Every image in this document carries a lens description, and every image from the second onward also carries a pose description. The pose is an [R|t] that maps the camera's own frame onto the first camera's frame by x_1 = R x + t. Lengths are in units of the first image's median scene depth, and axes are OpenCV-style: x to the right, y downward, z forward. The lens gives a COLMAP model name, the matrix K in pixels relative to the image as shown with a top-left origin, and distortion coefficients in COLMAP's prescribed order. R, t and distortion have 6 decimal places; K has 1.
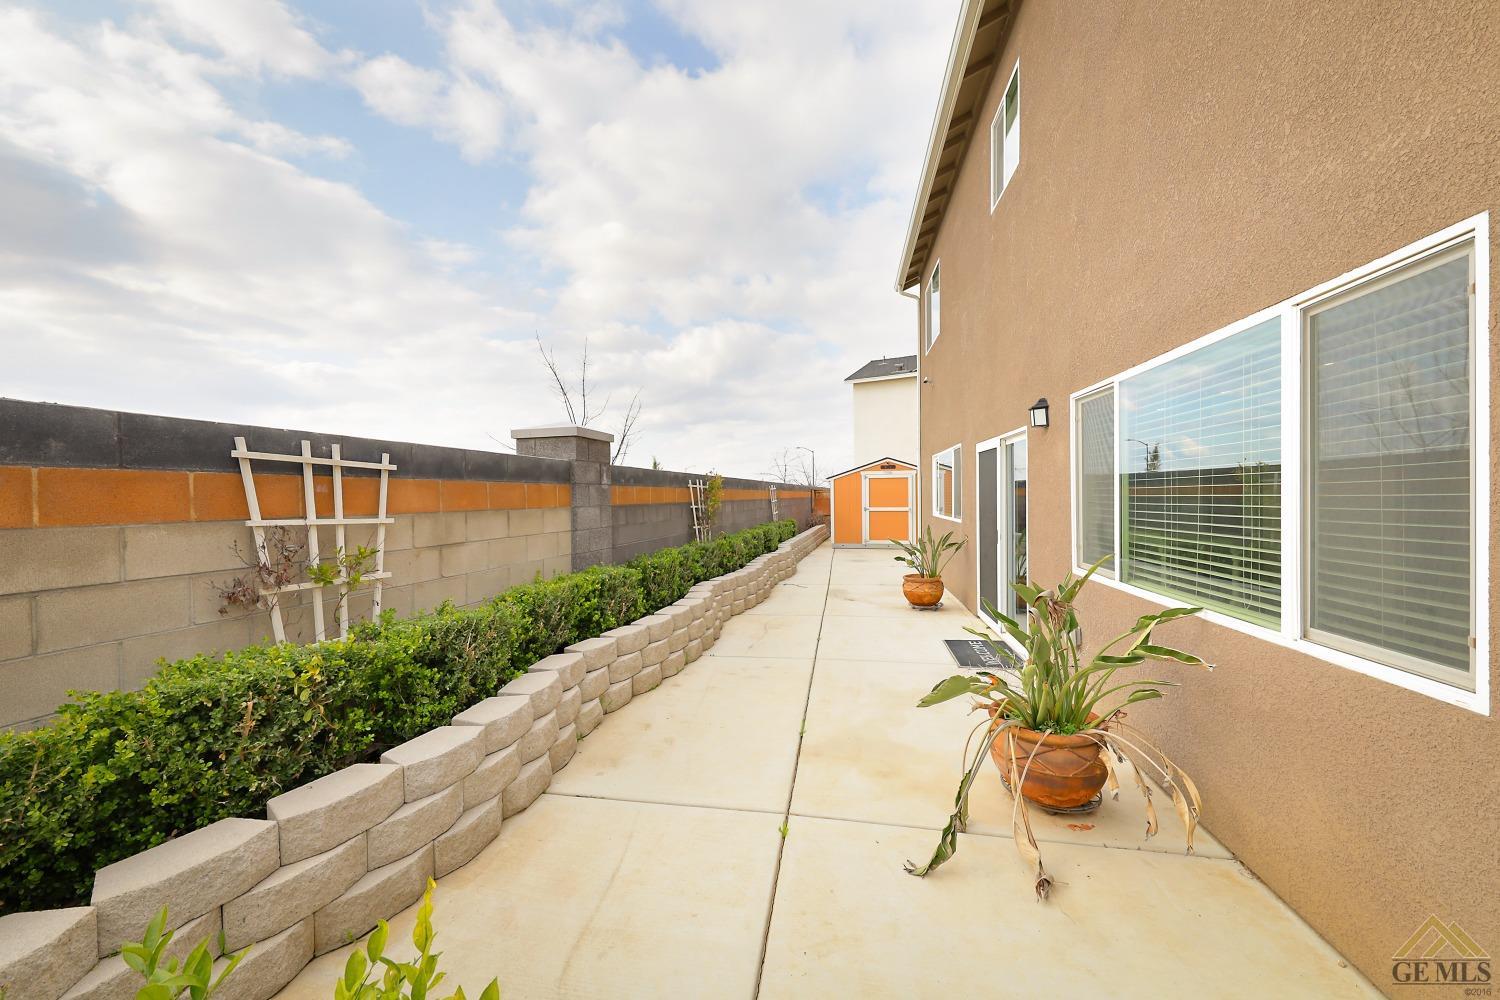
lens RADIAL K [[555.7, 0, 754.8], [0, 555.7, 497.0], [0, 0, 1]] dist [0.006427, -0.000195]
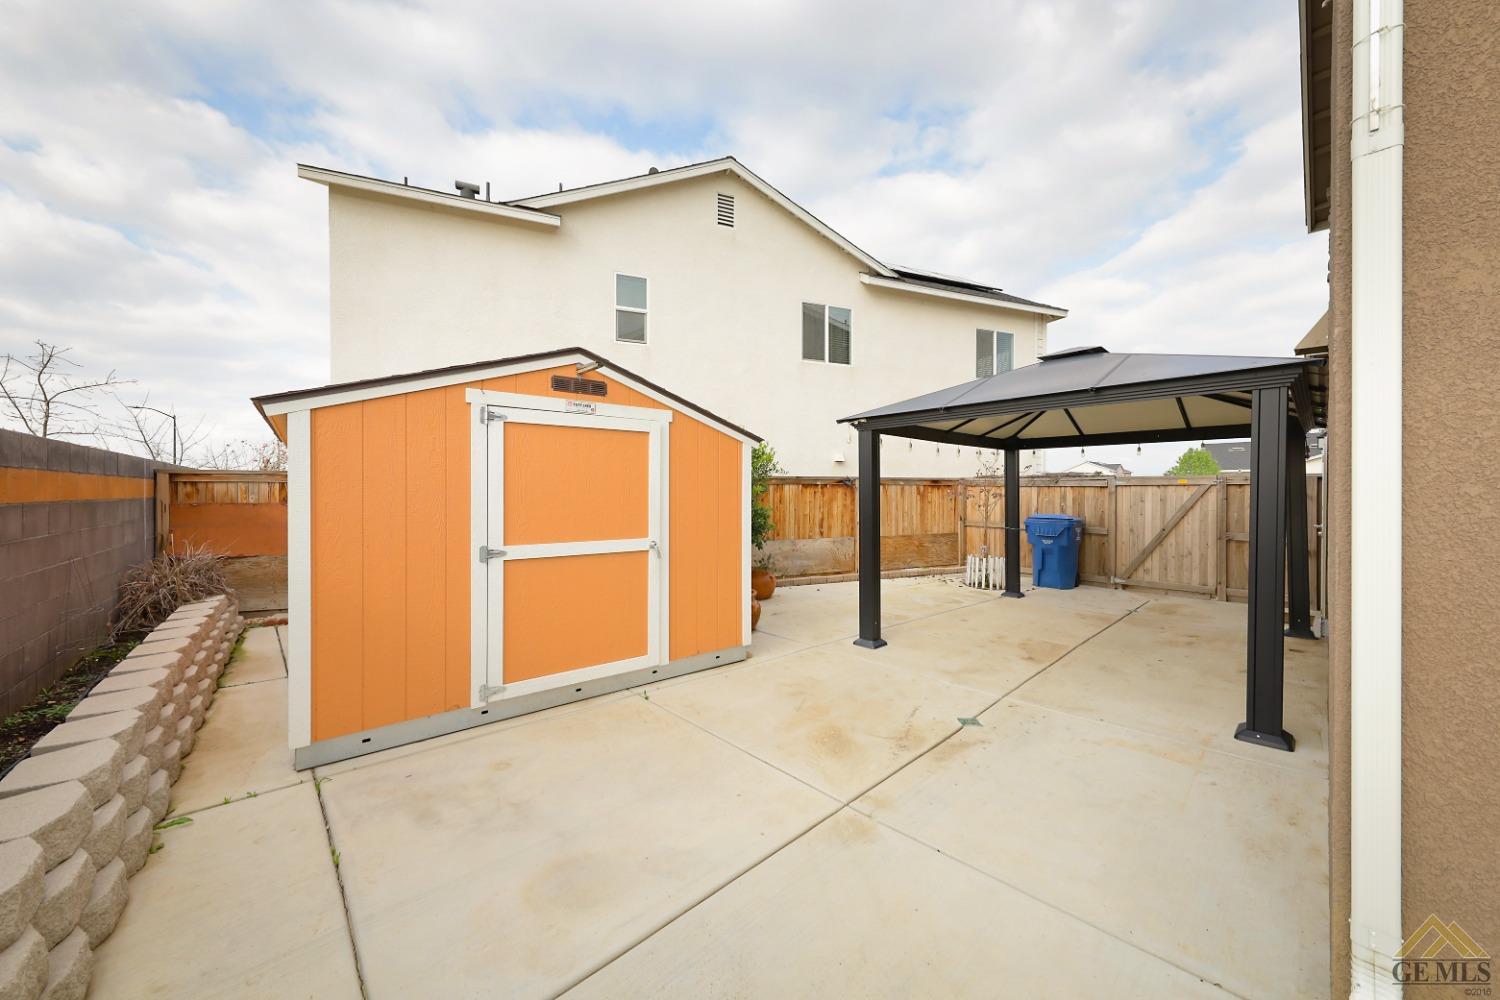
lens RADIAL K [[555.7, 0, 754.8], [0, 555.7, 497.0], [0, 0, 1]] dist [0.006427, -0.000195]
pose [[0.616130, 0.004883, 0.787629, 0.085712], [-0.007828, 0.999969, -0.000076, -0.002659], [-0.787605, -0.006118, 0.616149, 0.772153]]
